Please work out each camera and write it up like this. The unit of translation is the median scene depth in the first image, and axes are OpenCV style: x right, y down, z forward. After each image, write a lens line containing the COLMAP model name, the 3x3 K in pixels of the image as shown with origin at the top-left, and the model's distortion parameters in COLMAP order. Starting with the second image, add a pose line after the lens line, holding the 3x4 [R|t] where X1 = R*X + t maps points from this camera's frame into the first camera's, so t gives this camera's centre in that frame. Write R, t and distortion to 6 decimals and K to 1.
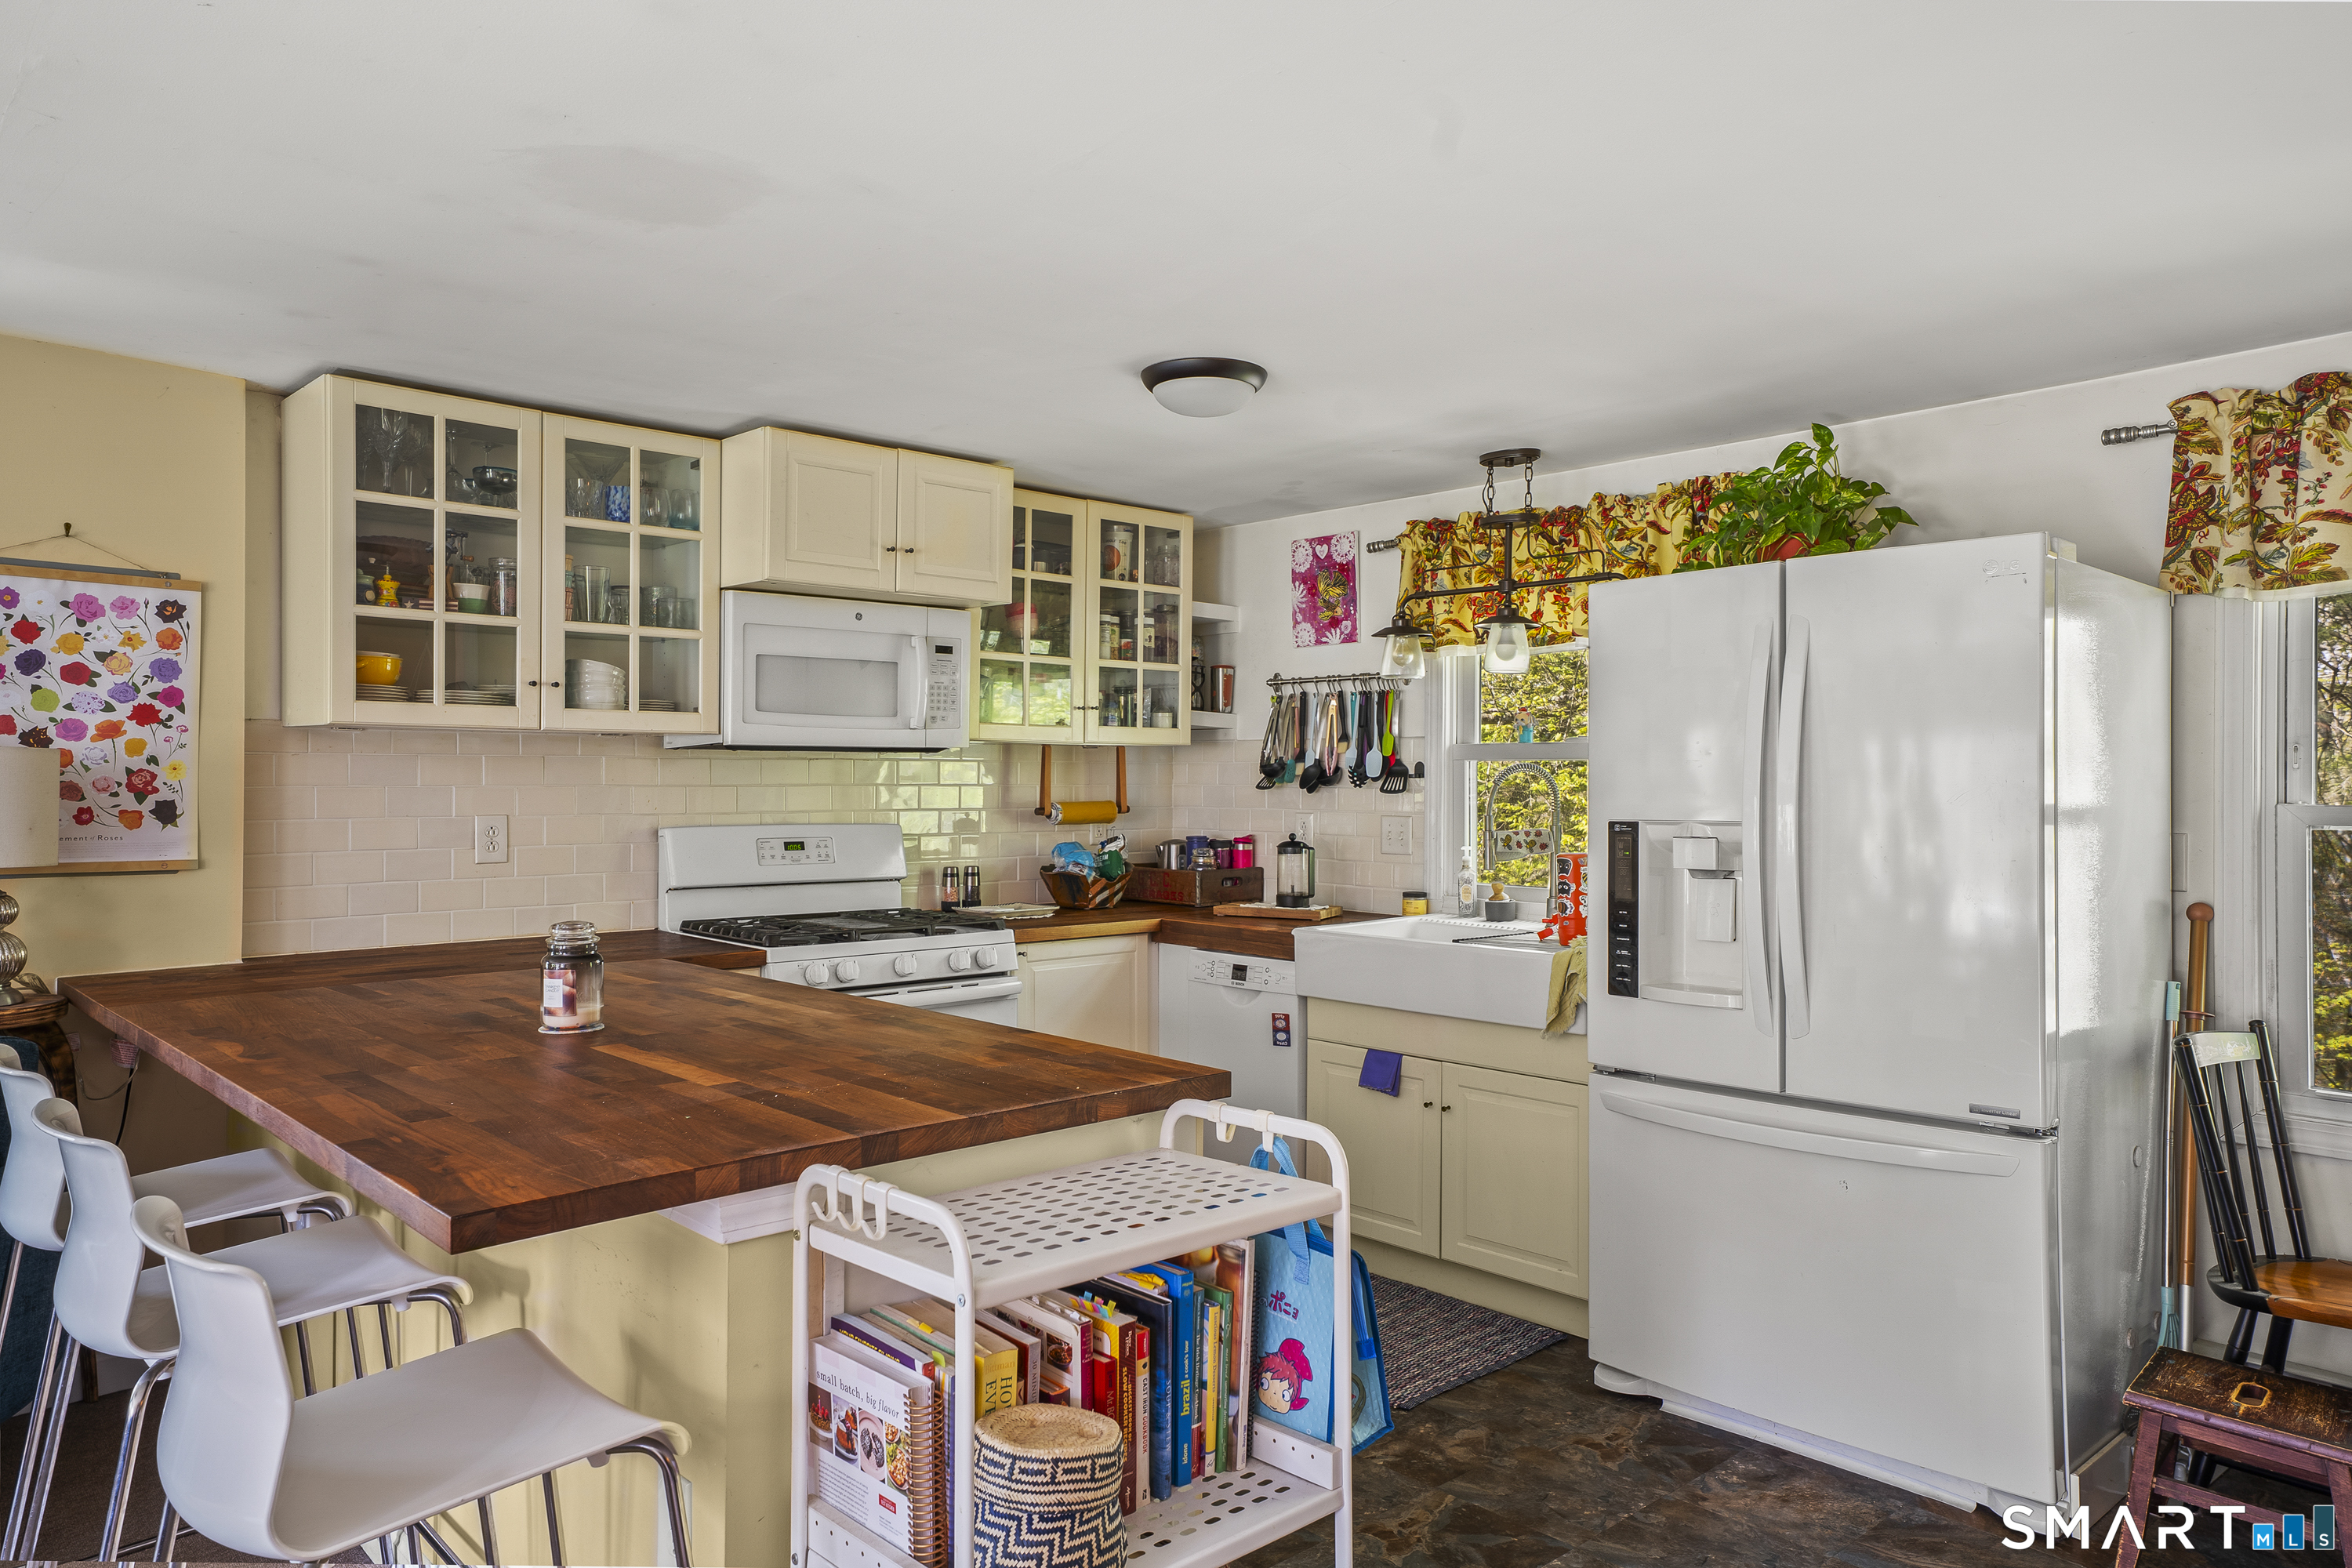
lens RADIAL K [[1498.5, 0, 1175.5], [0, 1498.5, 786.4], [0, 0, 1]] dist [0.026043, 0.013494]
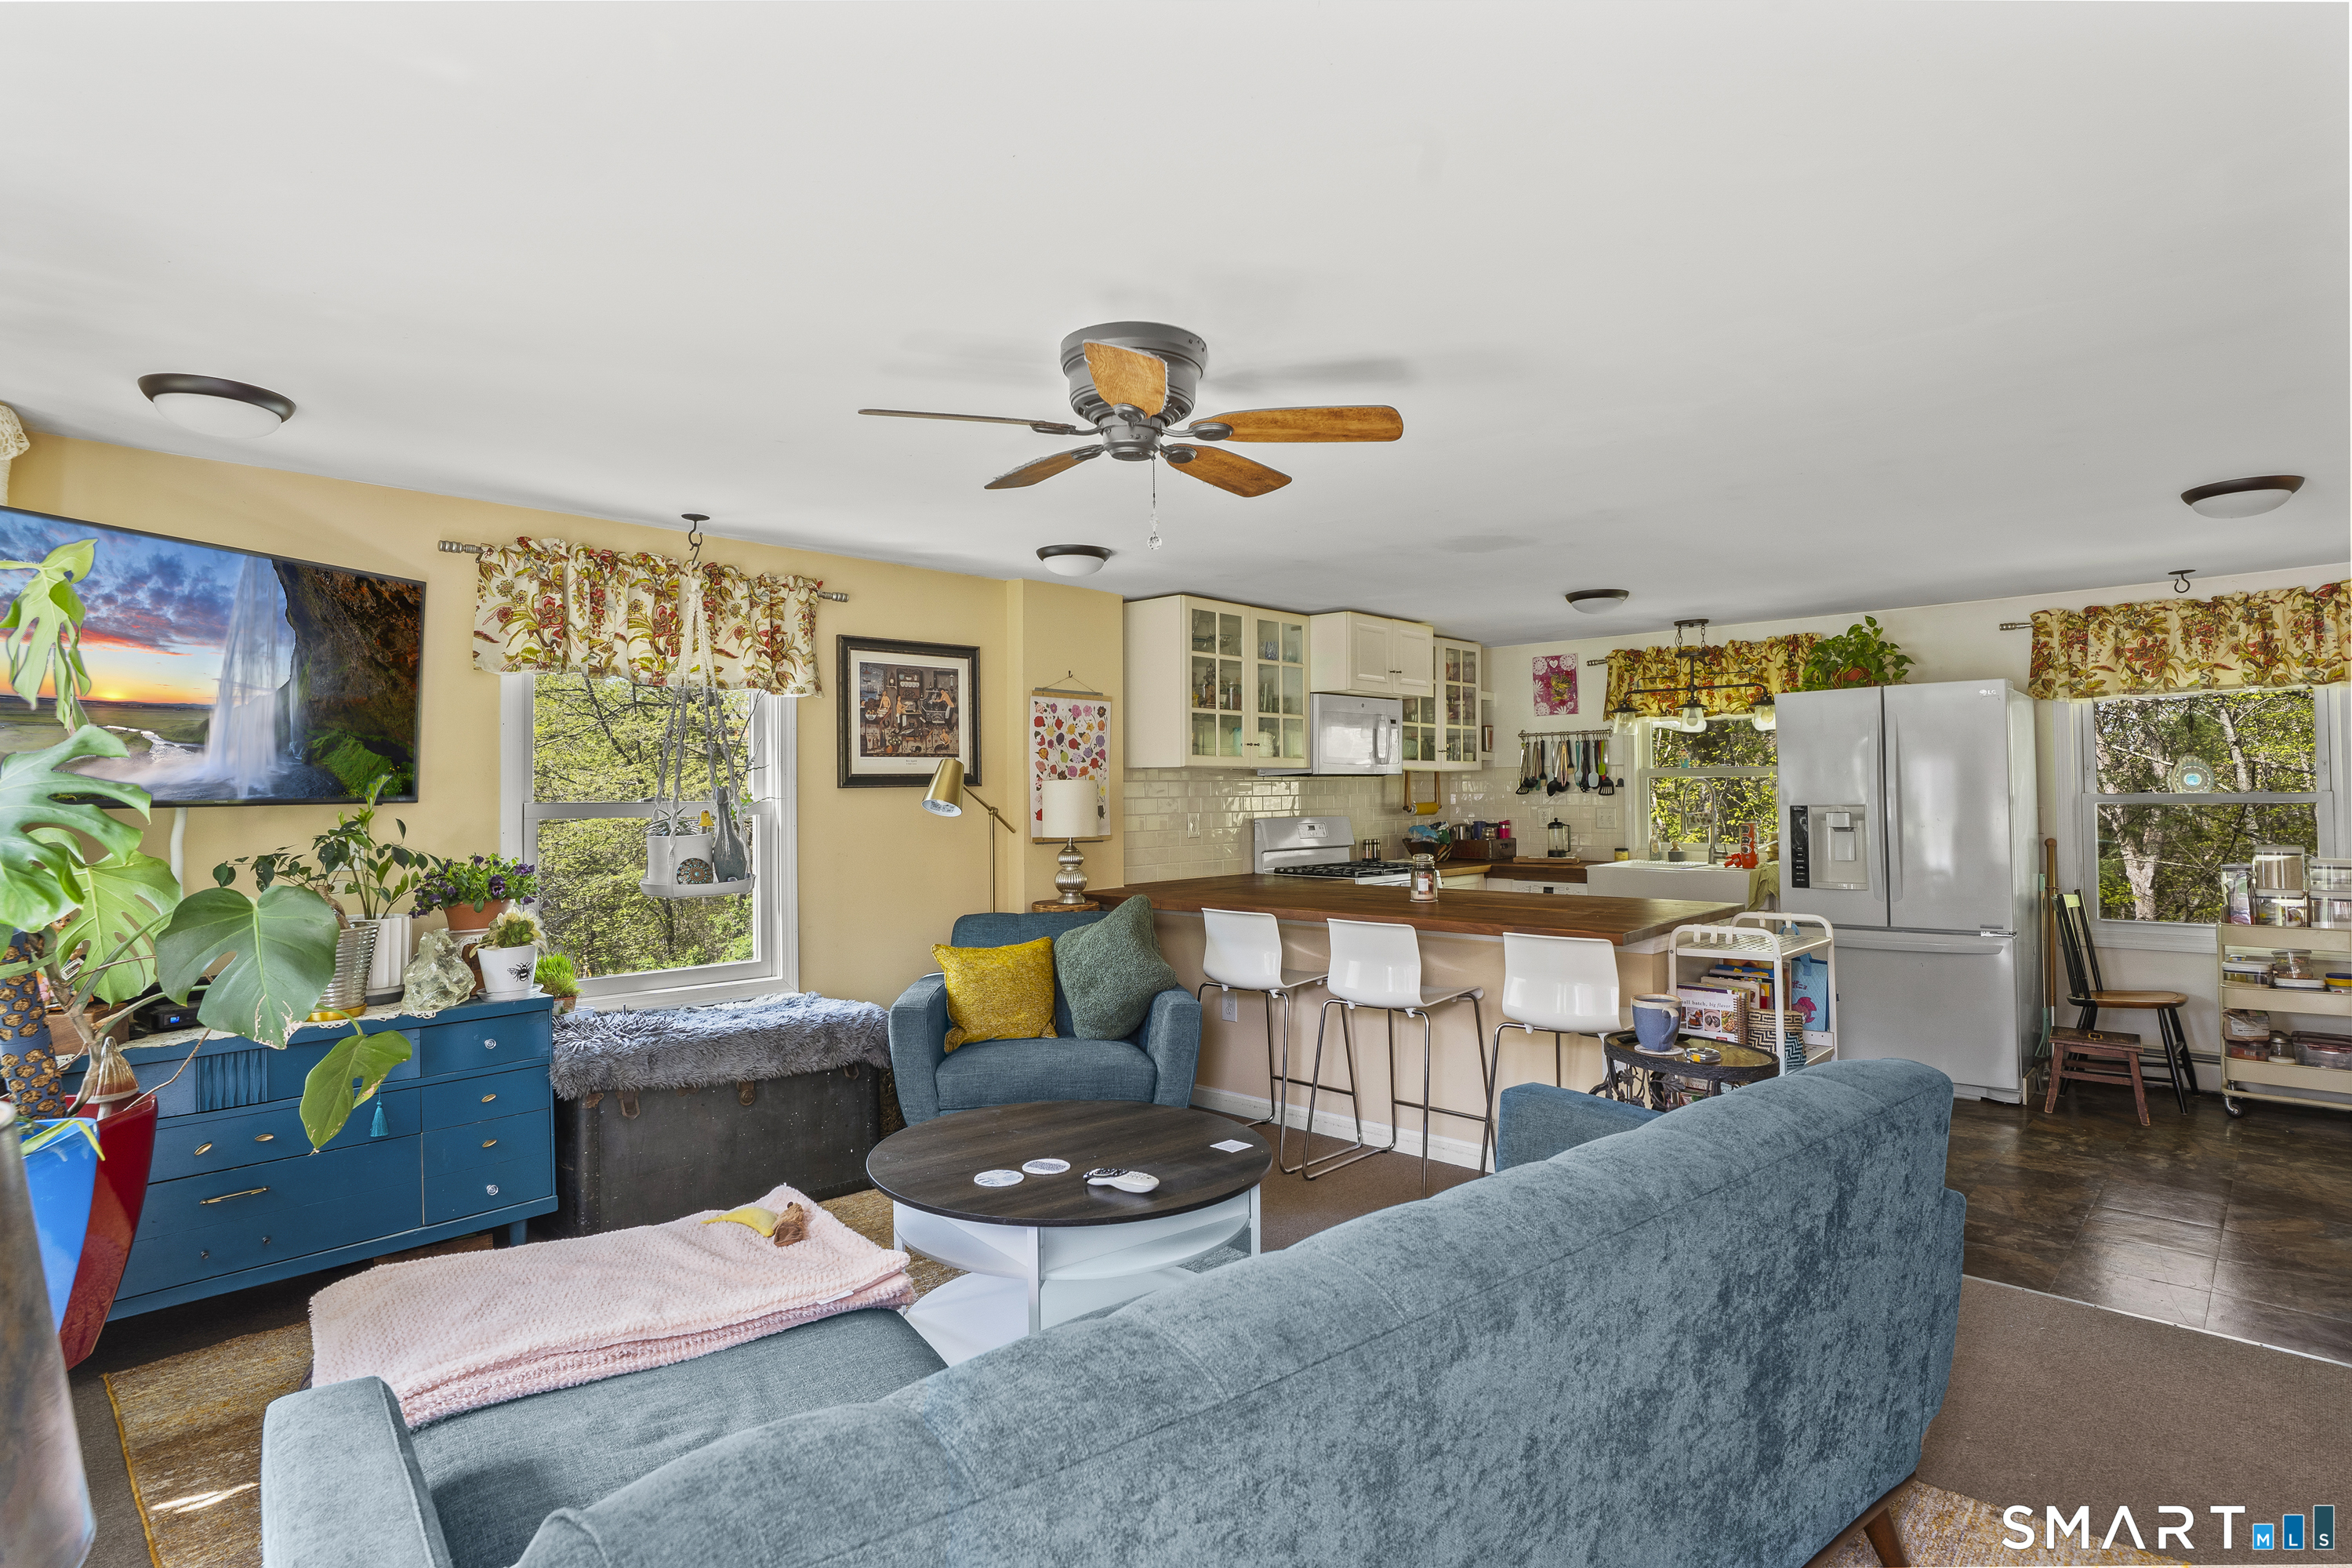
lens RADIAL K [[1180.8, 0, 1200.4], [0, 1180.8, 772.9], [0, 0, 1]] dist [-0.001909, 0.000056]
pose [[0.995994, -0.011575, 0.088663, -0.578897], [0.013379, 0.999715, -0.019771, -0.001338], [-0.088409, 0.020878, 0.995865, -0.492972]]
